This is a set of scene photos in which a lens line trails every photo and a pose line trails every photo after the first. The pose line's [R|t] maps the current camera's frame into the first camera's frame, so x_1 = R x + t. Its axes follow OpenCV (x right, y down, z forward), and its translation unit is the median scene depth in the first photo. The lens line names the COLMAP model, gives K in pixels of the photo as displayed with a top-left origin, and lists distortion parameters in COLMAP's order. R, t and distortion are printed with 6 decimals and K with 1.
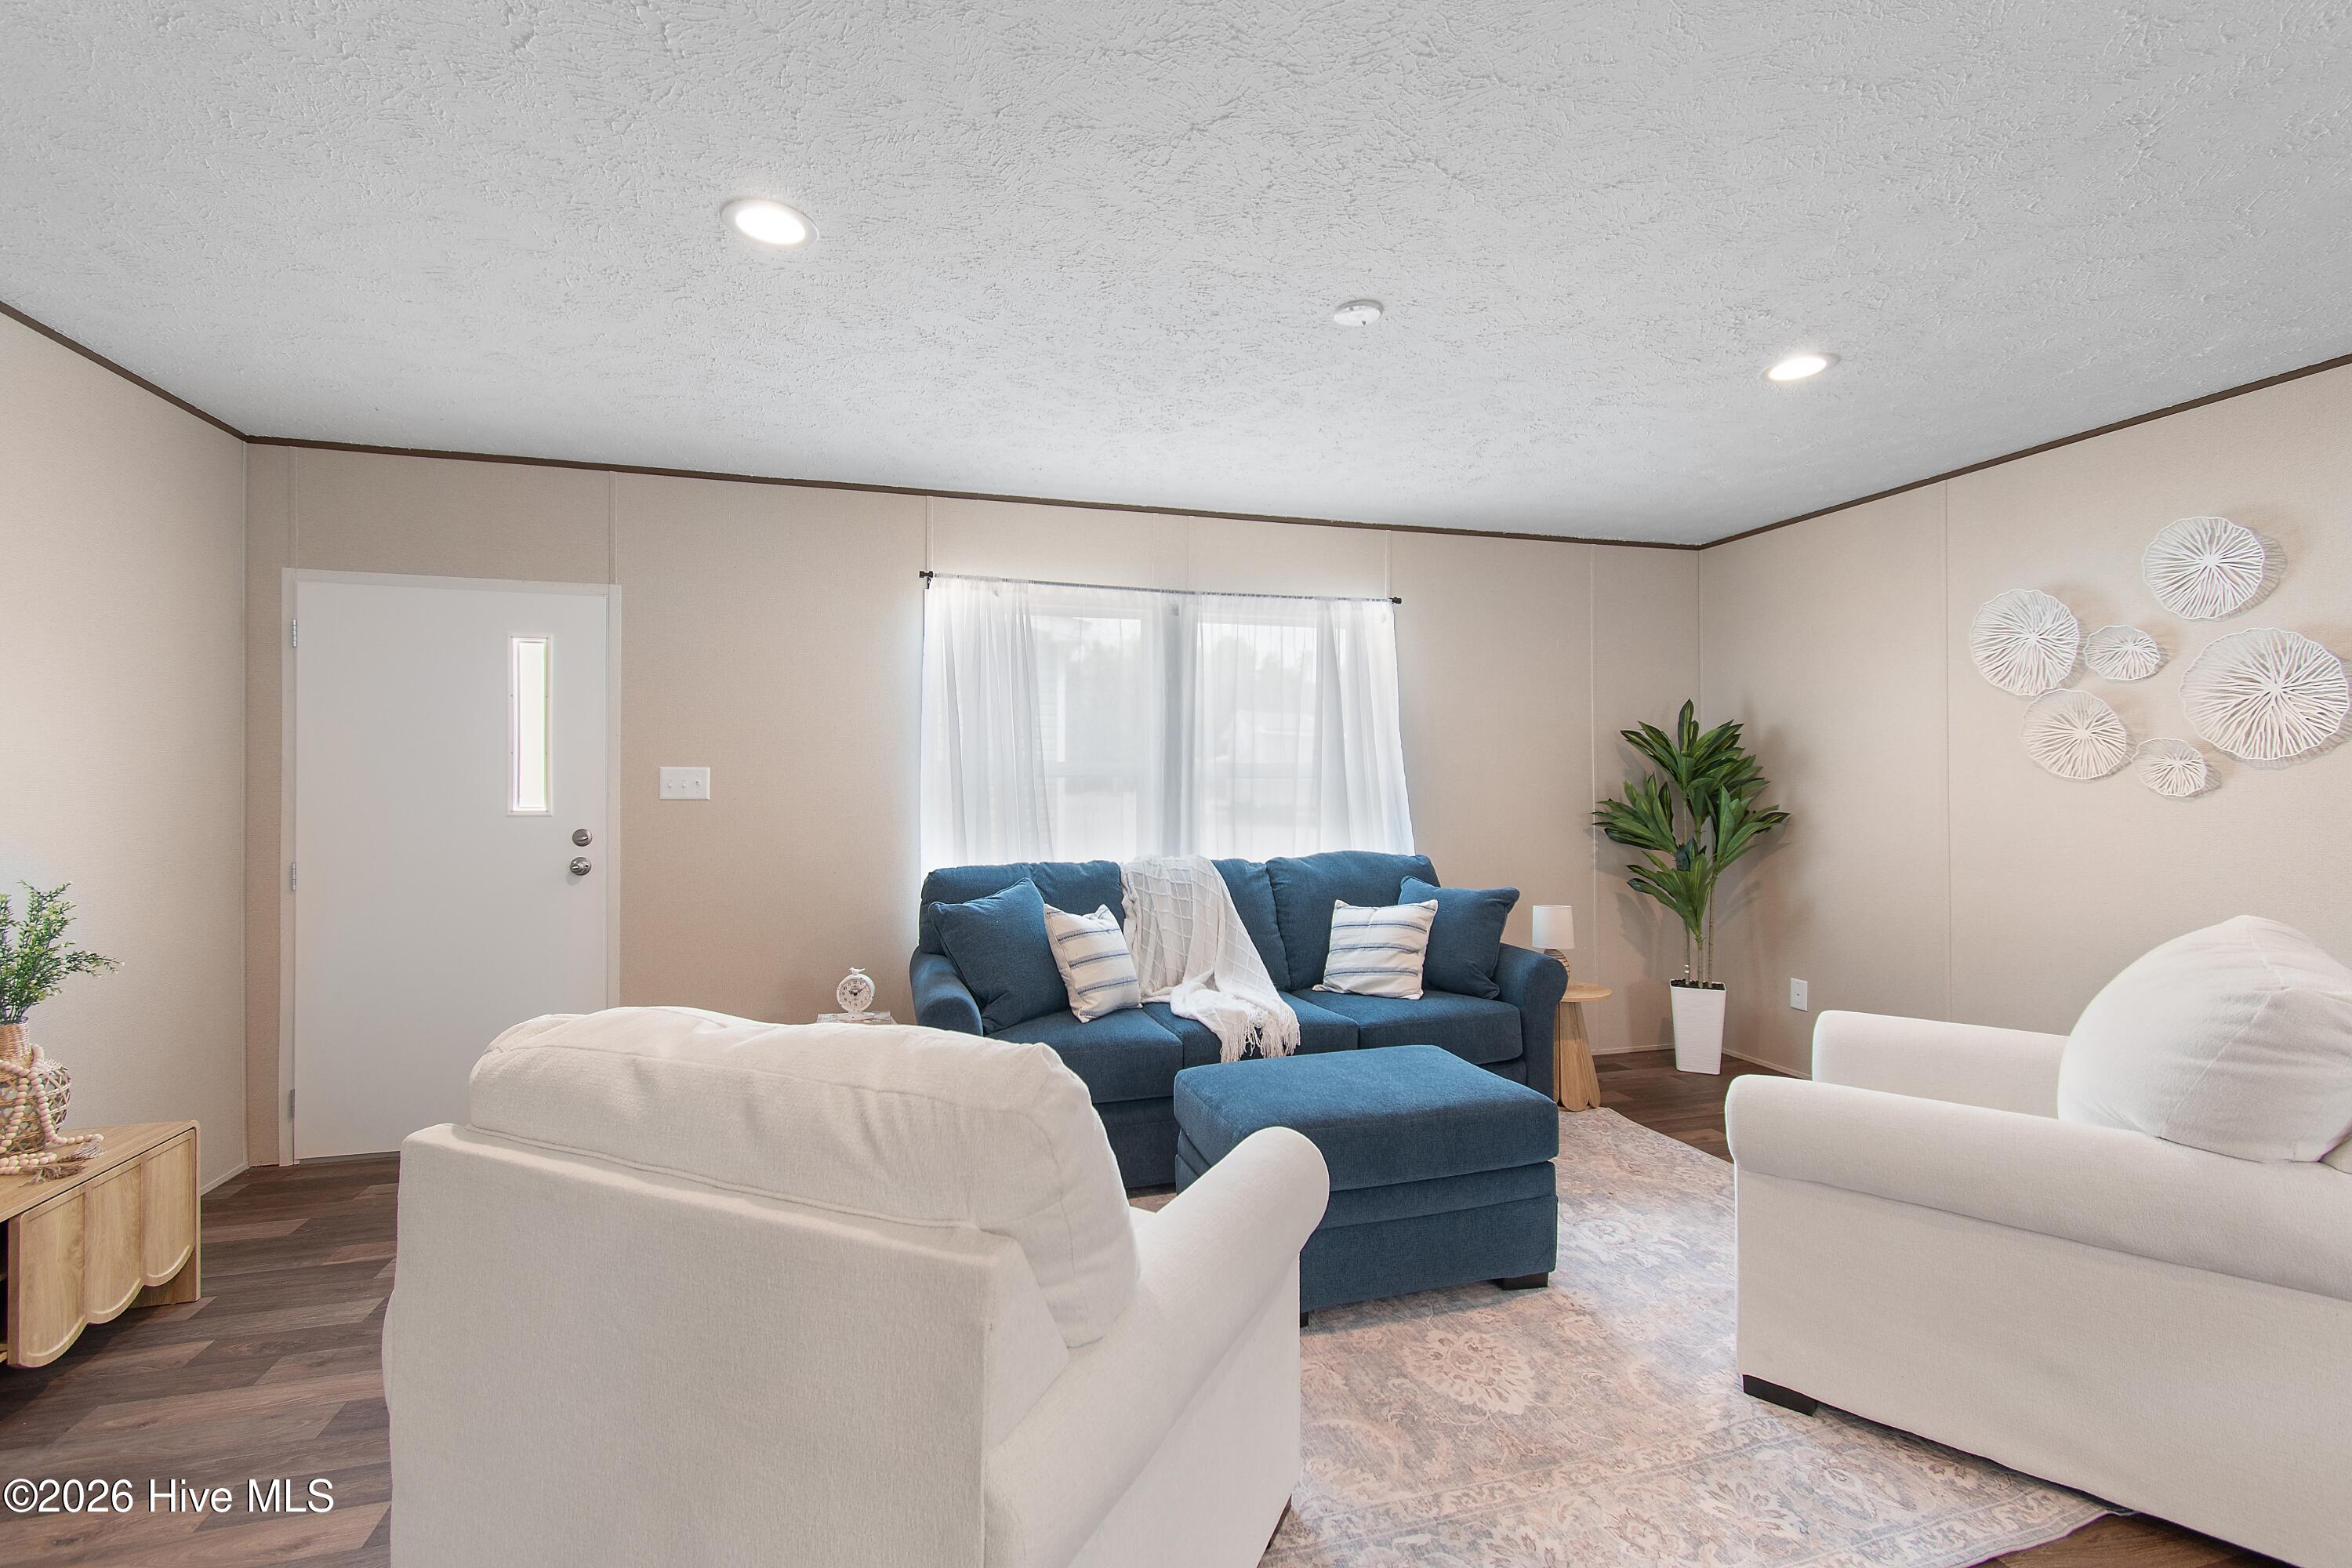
lens RADIAL K [[1039.4, 0, 1200.9], [0, 1039.4, 783.2], [0, 0, 1]] dist [0.003087, -0.001216]
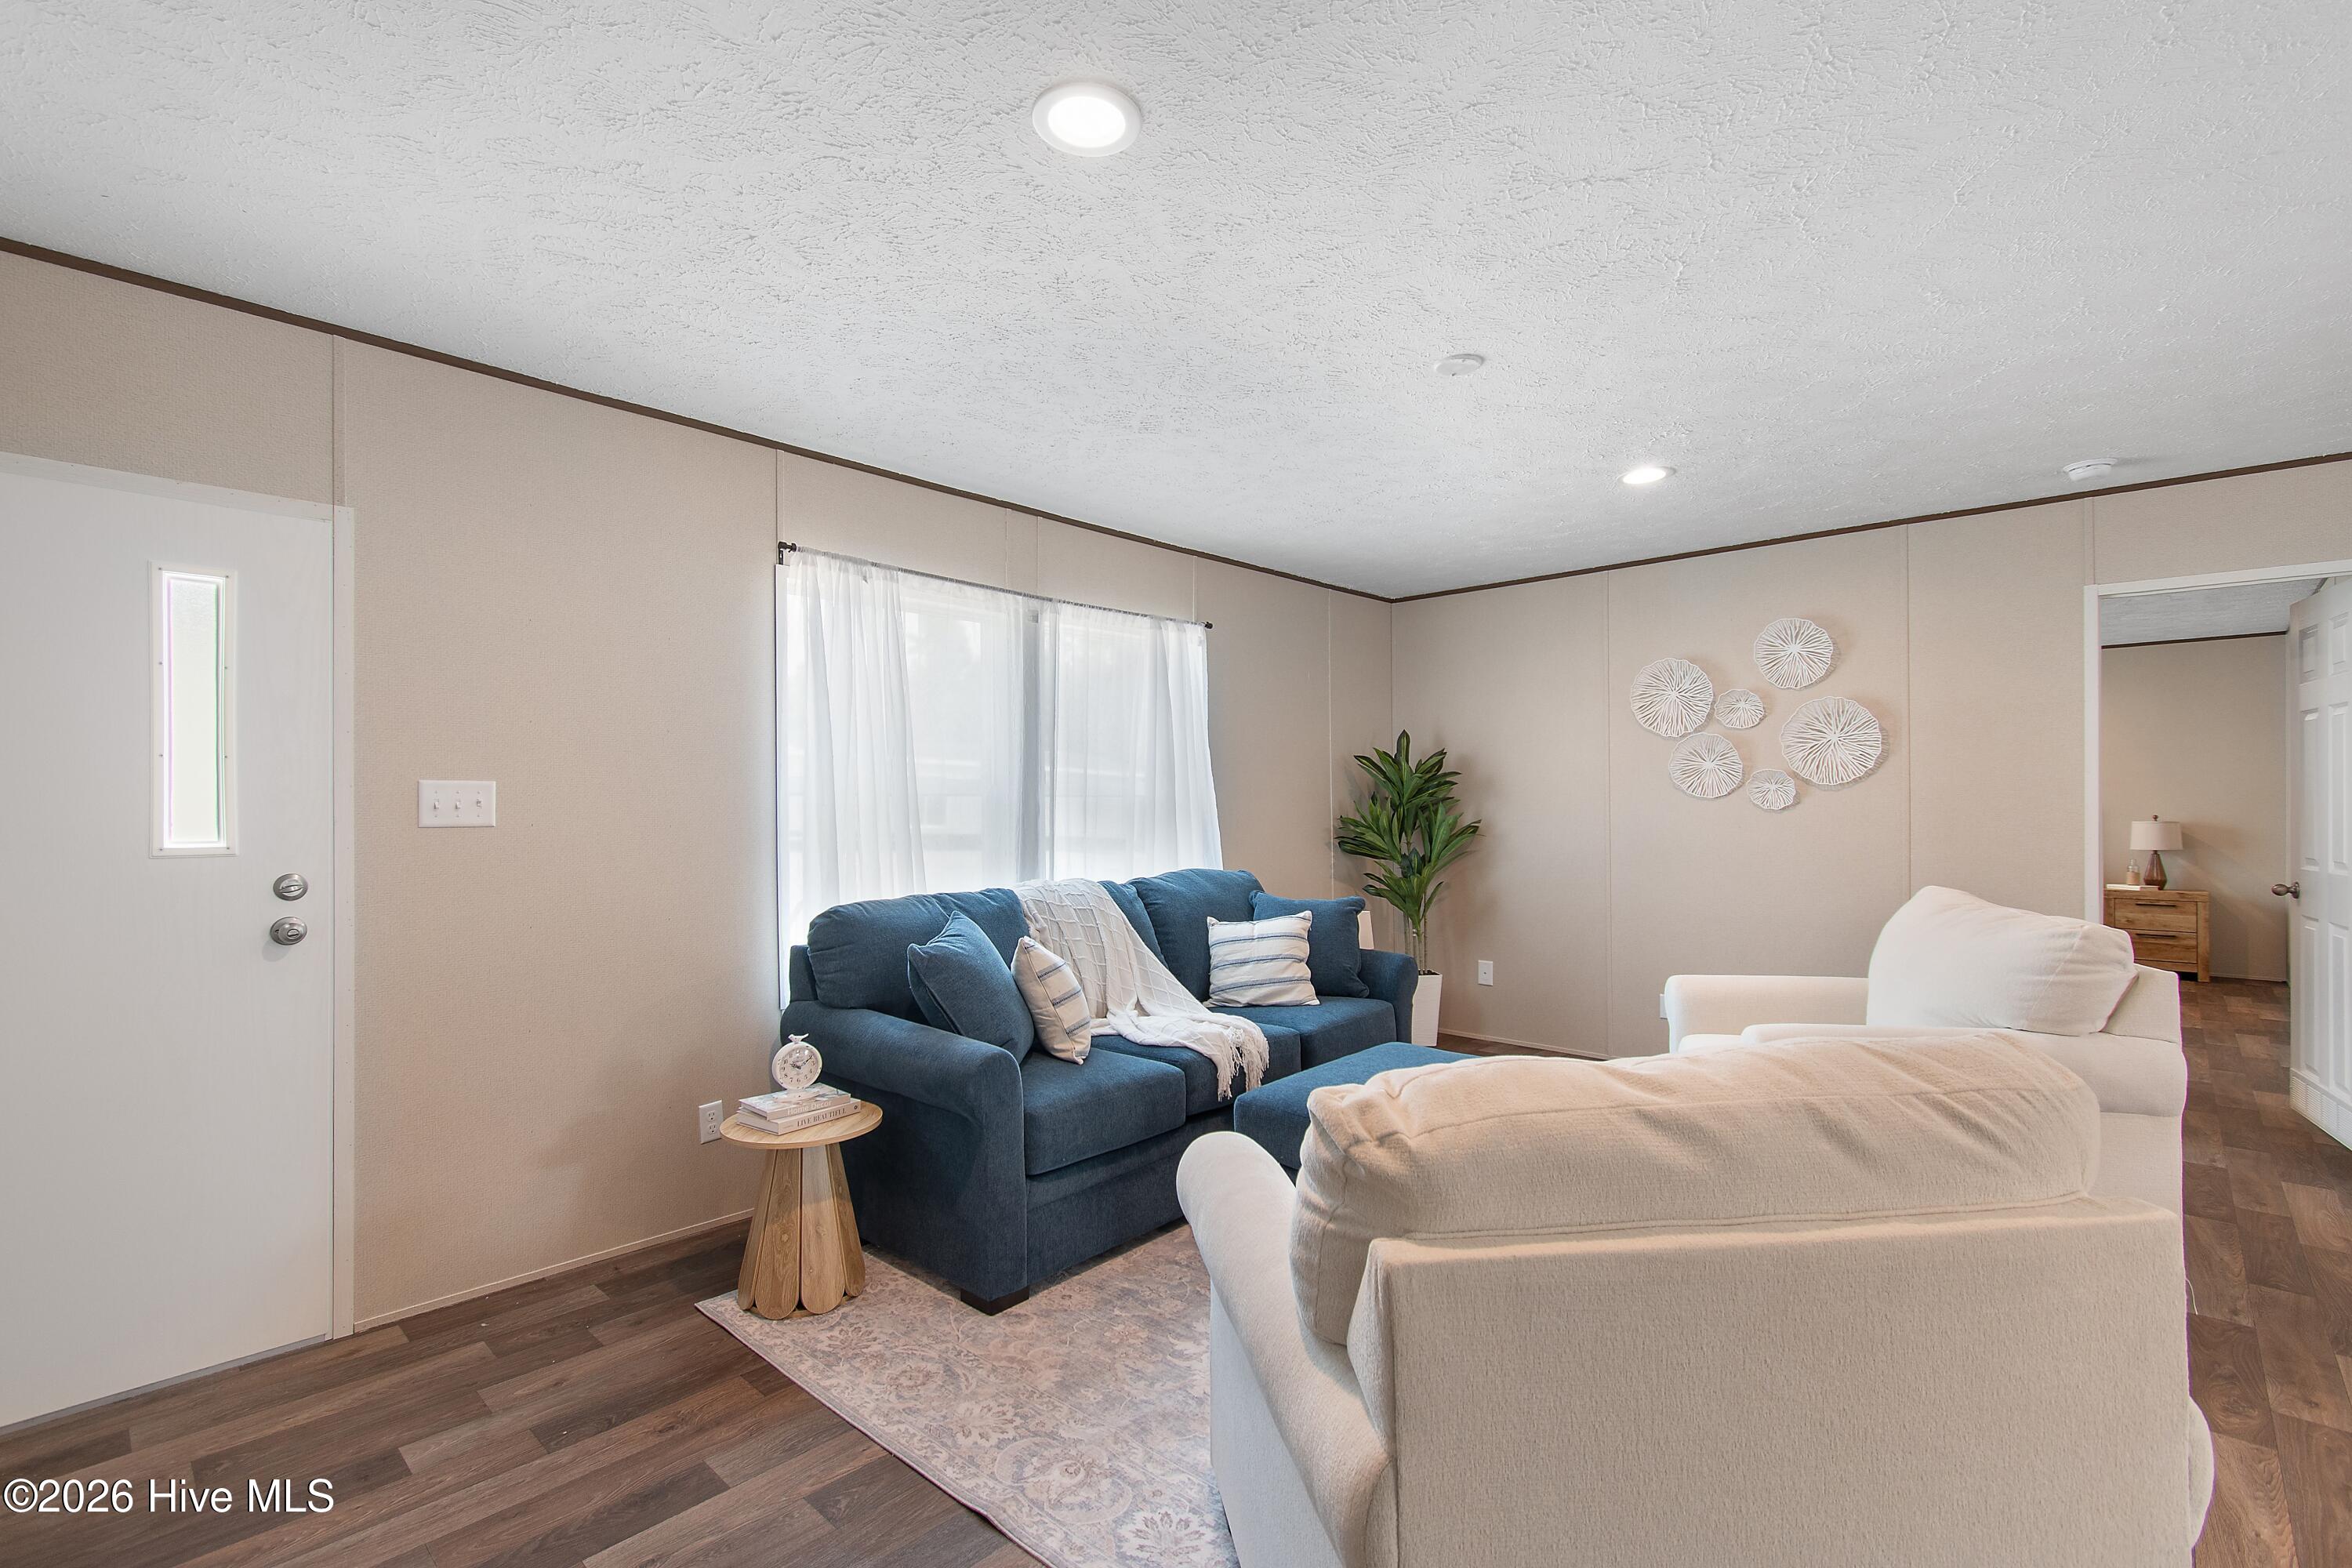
lens RADIAL K [[1039.4, 0, 1191.1], [0, 1039.4, 799.6], [0, 0, 1]] dist [0.003087, -0.001216]
pose [[0.859989, -0.000764, 0.510312, -0.431808], [0.003331, 0.999986, -0.004117, 0.001915], [-0.510302, 0.005240, 0.859979, 0.145266]]
